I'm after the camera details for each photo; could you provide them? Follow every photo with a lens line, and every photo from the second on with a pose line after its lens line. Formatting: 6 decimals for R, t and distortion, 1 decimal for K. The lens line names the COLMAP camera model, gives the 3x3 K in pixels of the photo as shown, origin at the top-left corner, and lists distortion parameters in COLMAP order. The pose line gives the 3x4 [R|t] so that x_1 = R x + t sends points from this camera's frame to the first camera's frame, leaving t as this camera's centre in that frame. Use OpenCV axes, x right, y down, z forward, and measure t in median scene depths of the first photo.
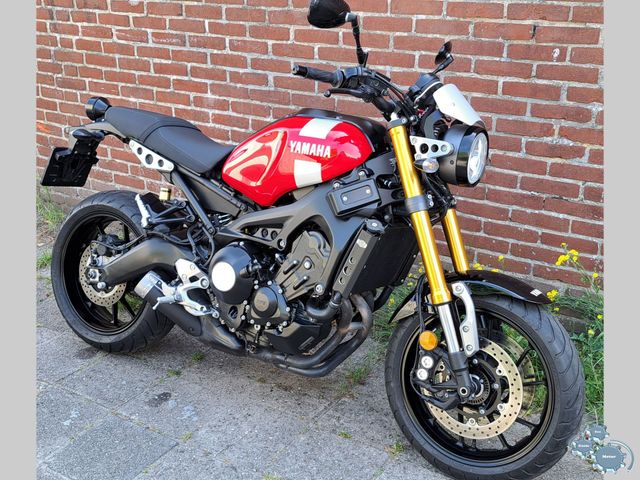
lens RADIAL K [[755.3, 0, 324.1], [0, 755.3, 236.9], [0, 0, 1]] dist [0.079774, 0.000000]
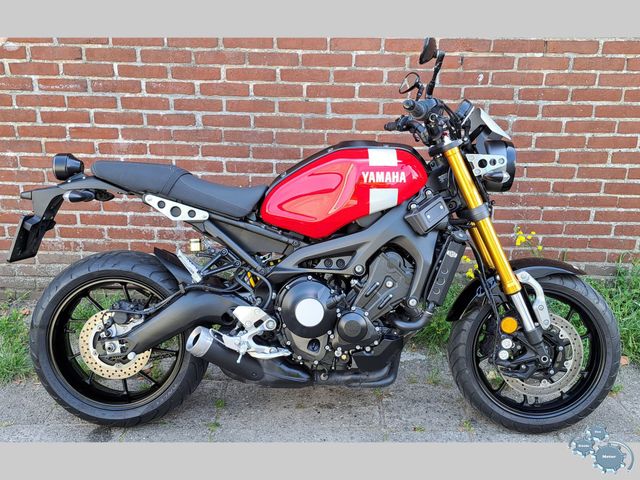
lens RADIAL K [[664.5, 0, 319.2], [0, 664.5, 238.2], [0, 0, 1]] dist [0.068124, 0.000000]
pose [[0.859331, -0.169621, 0.482472, -0.449258], [0.173184, 0.984174, 0.037545, -0.064723], [-0.481204, 0.051292, 0.875107, 0.172531]]
